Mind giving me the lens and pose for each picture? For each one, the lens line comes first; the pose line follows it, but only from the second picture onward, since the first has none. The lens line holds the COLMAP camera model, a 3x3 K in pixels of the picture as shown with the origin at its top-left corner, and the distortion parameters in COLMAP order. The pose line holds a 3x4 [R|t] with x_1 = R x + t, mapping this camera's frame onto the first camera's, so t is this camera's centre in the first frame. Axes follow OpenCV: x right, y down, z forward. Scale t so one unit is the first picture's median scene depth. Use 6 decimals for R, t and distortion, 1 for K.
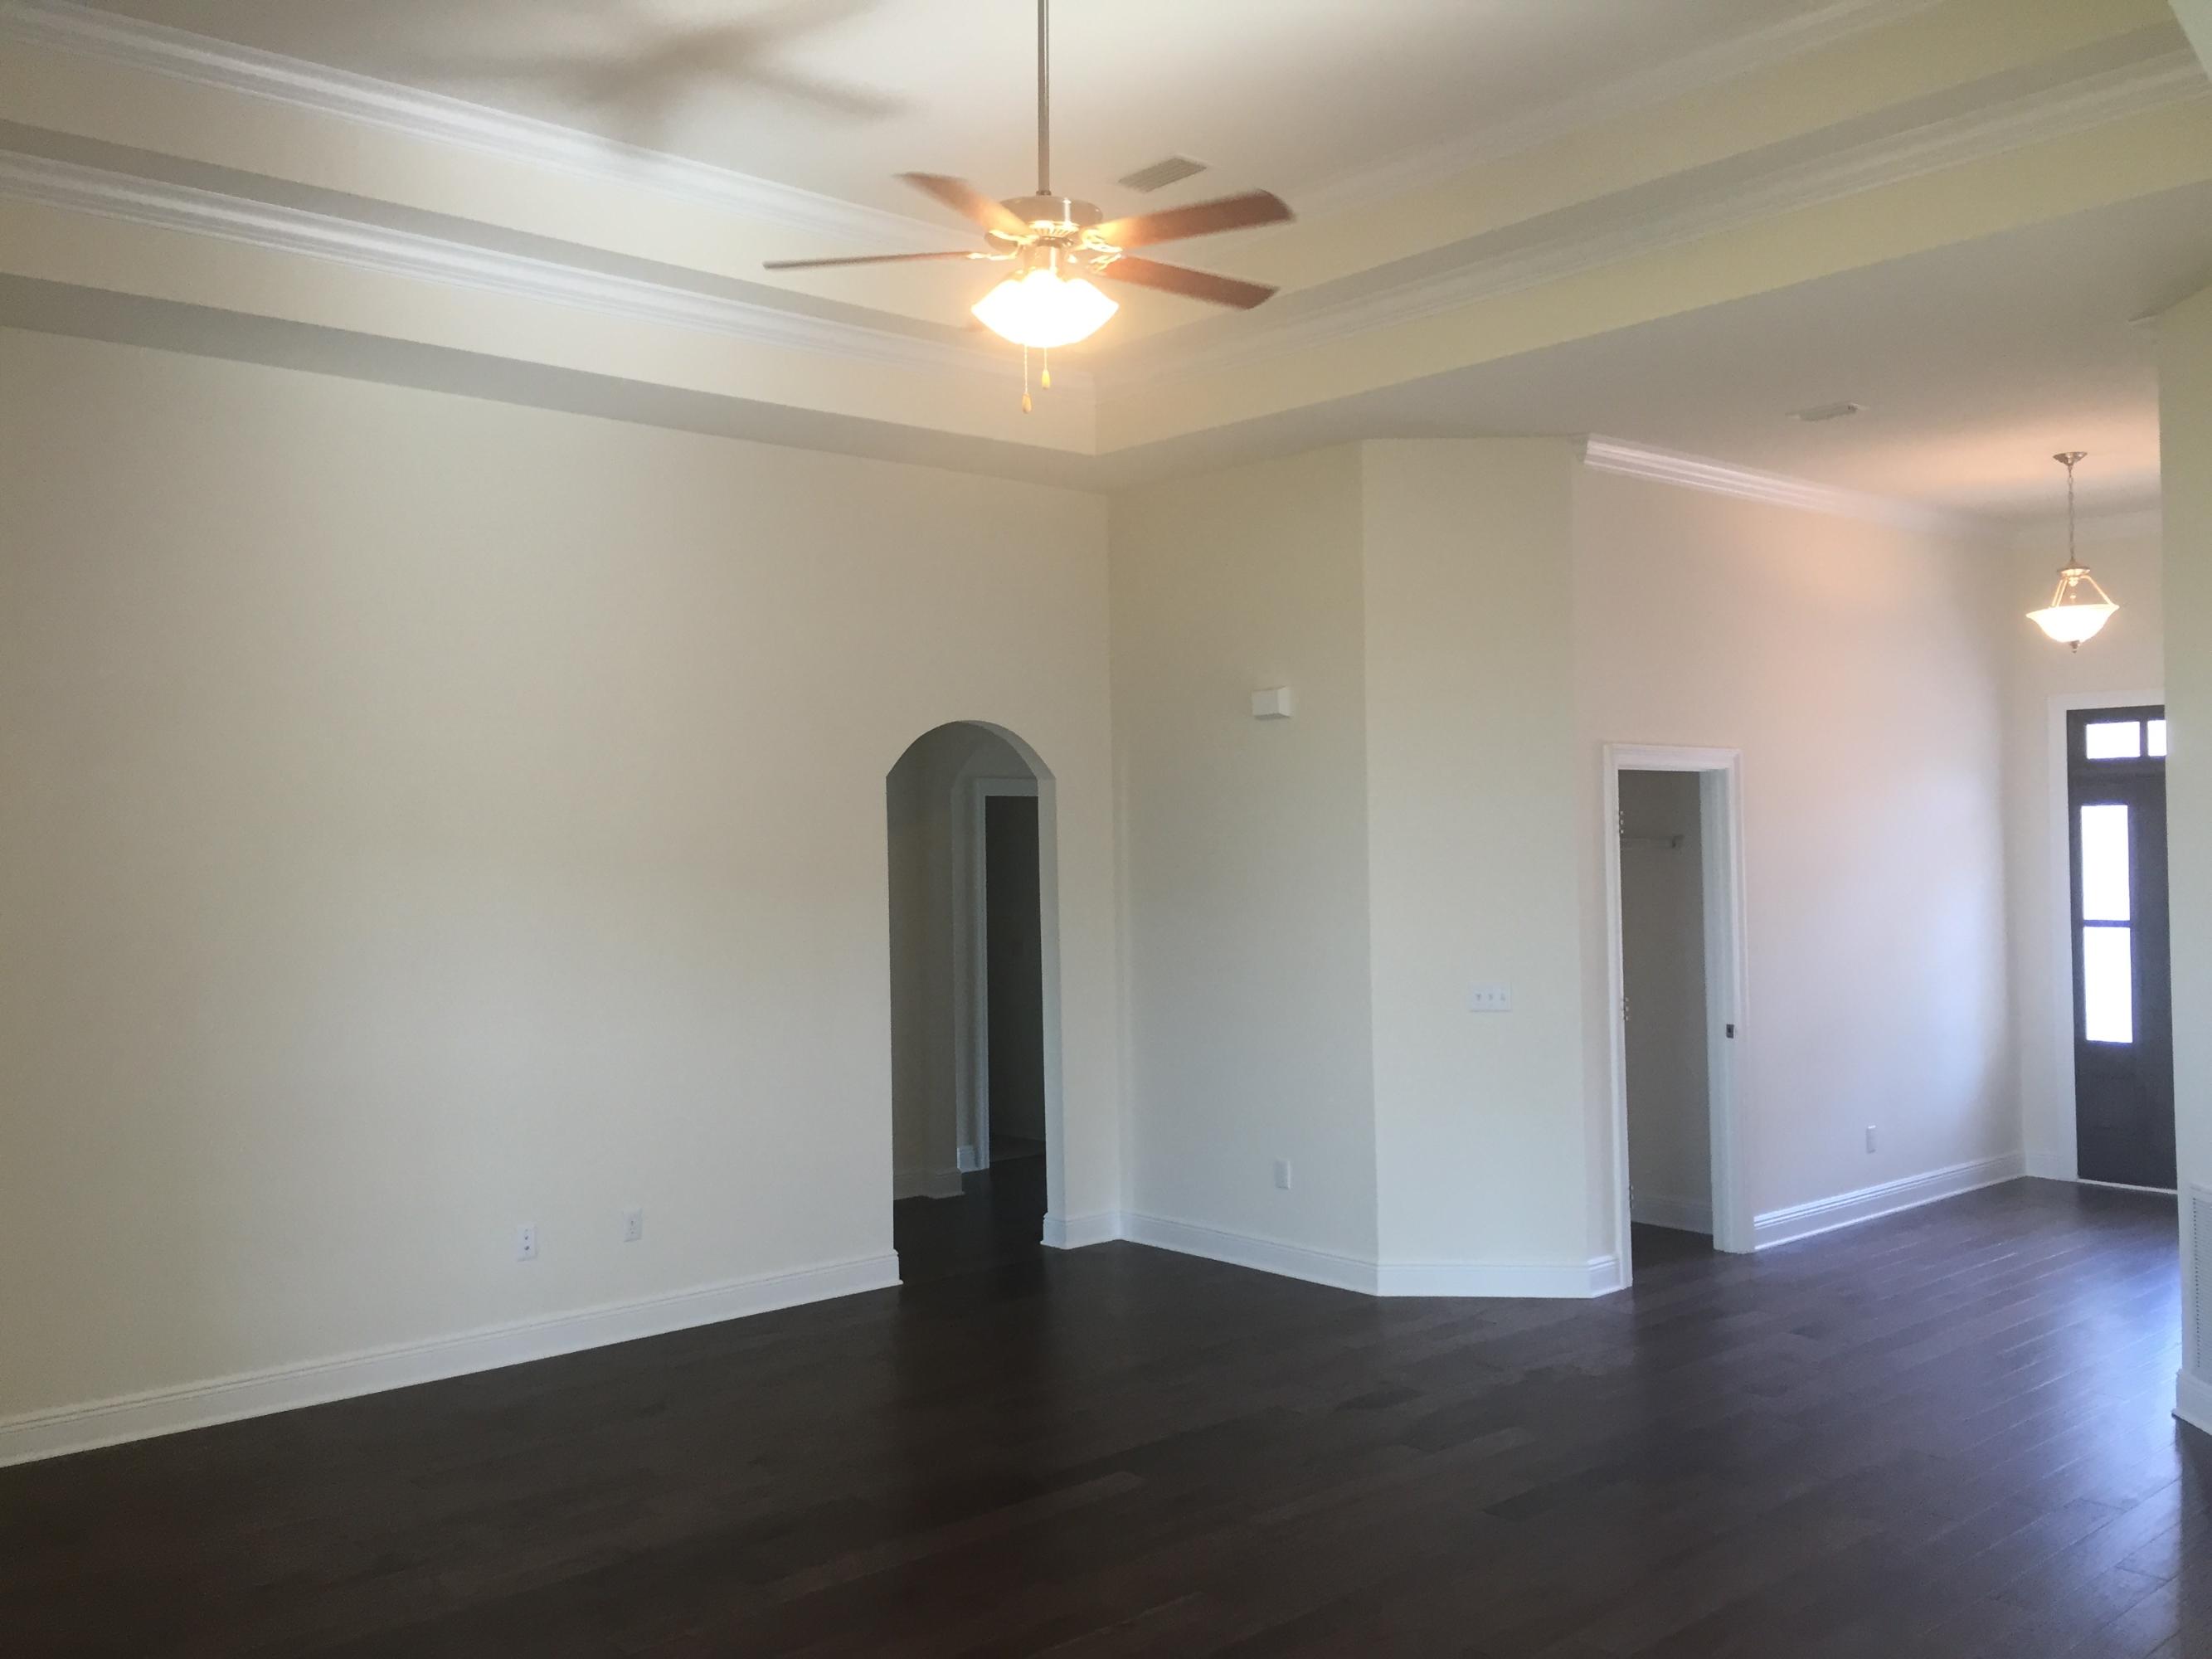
lens RADIAL K [[1890.6, 0, 1102.2], [0, 1890.6, 827.2], [0, 0, 1]] dist [0.031859, -0.005034]
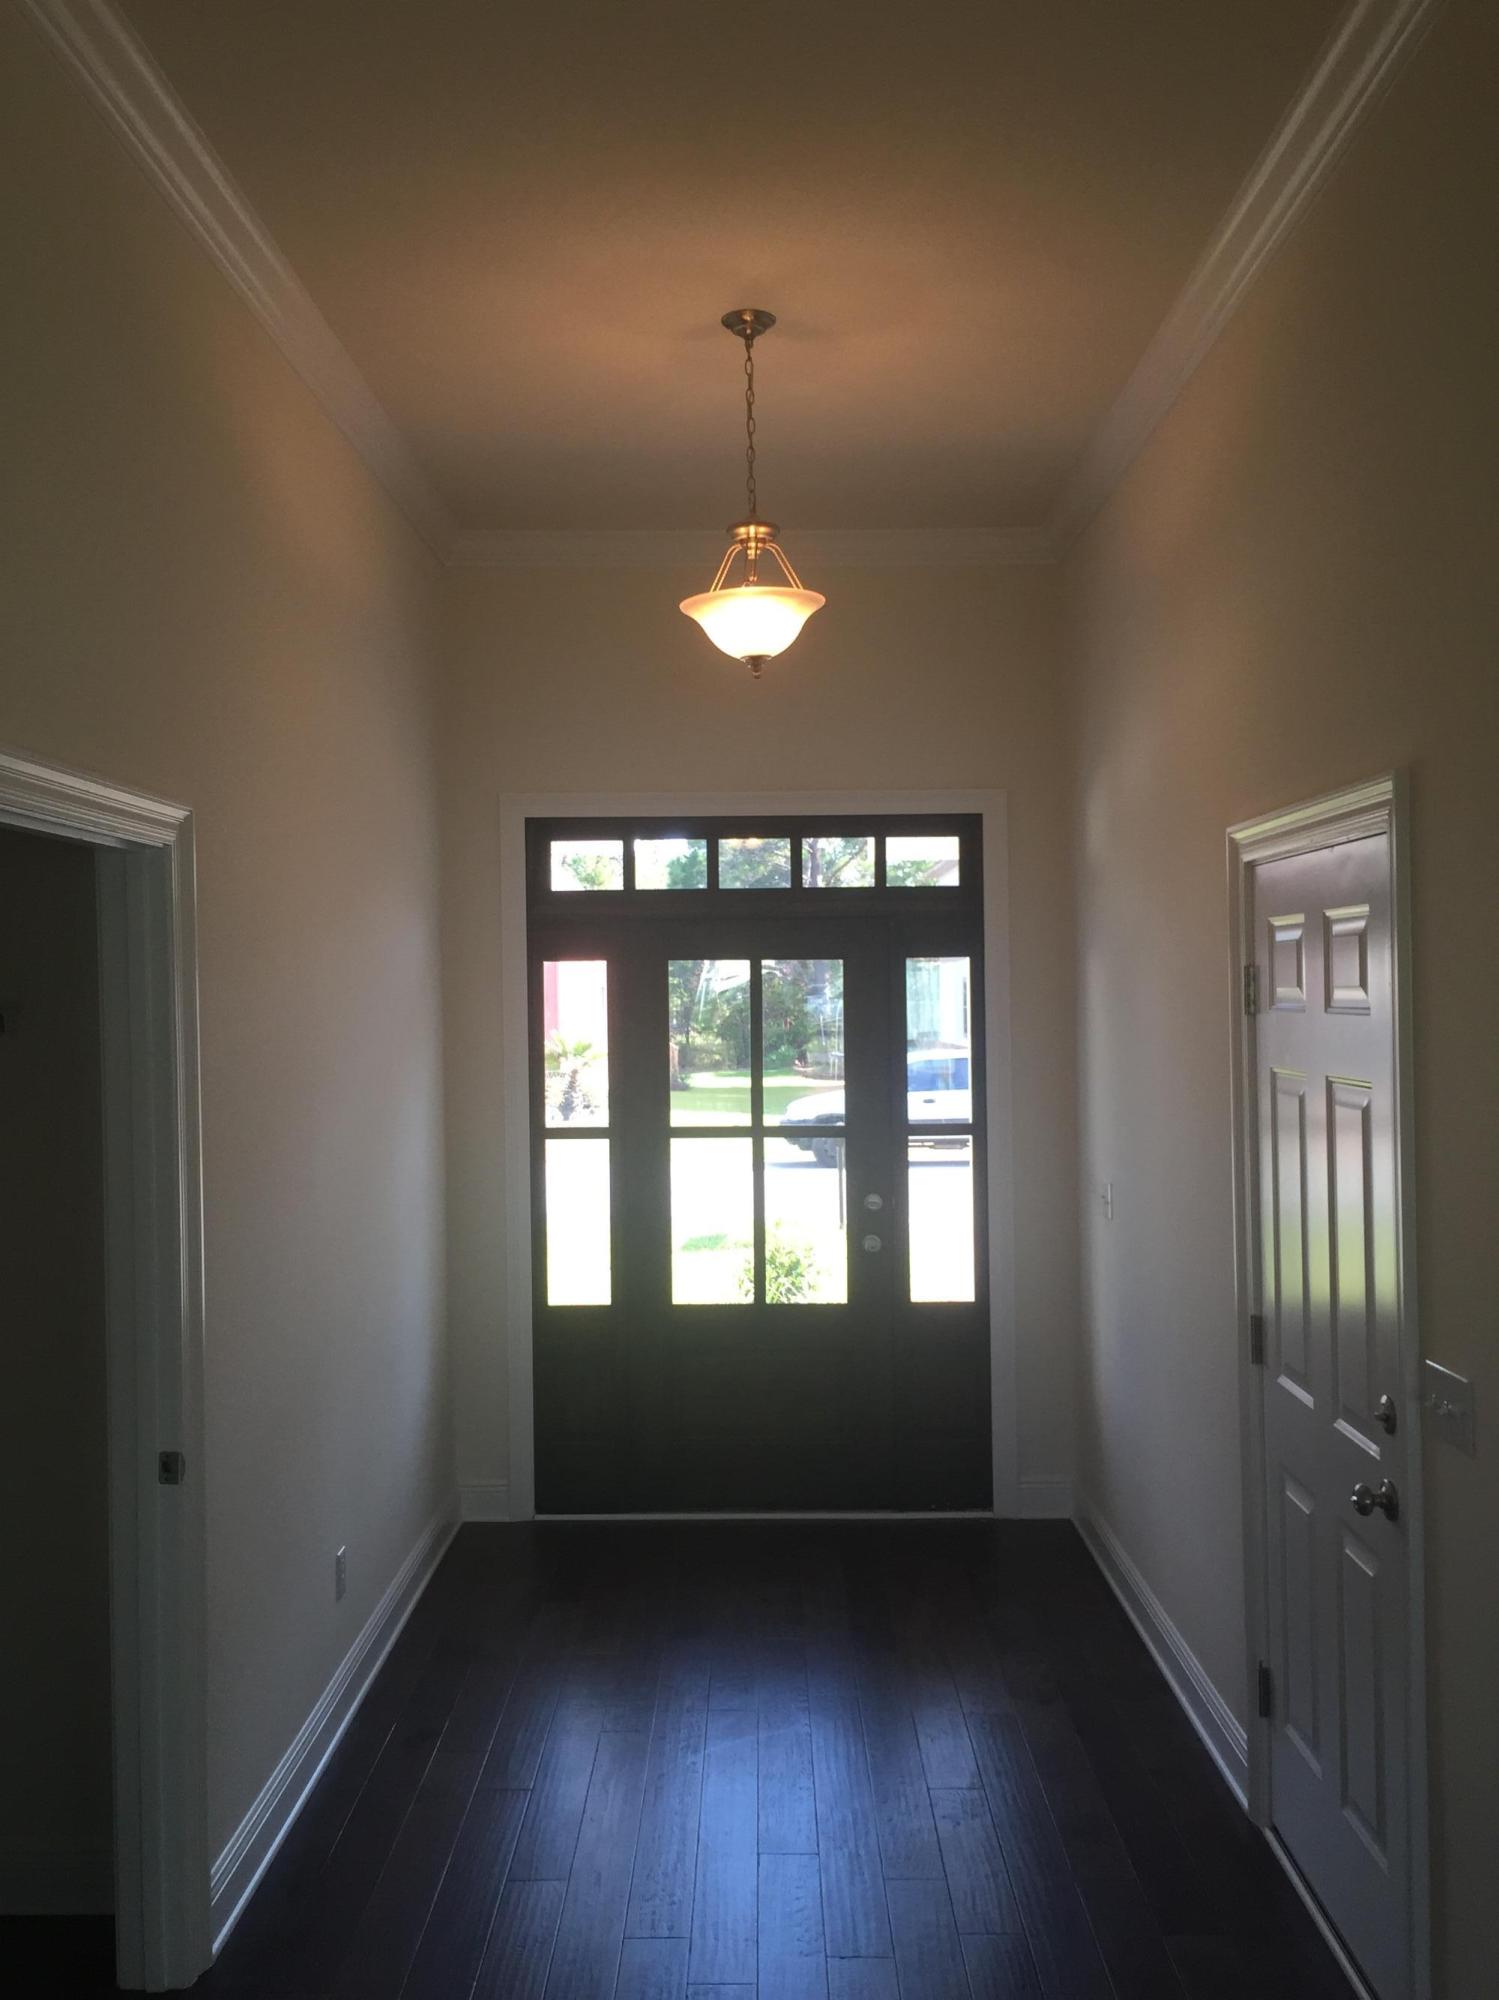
lens RADIAL K [[1709.3, 0, 745.4], [0, 1709.3, 988.5], [0, 0, 1]] dist [0.031859, -0.005034]
pose [[0.662709, 0.001721, 0.748875, 0.110221], [0.004266, 0.999972, -0.006073, 0.002644], [-0.748865, 0.007219, 0.662683, 0.558566]]
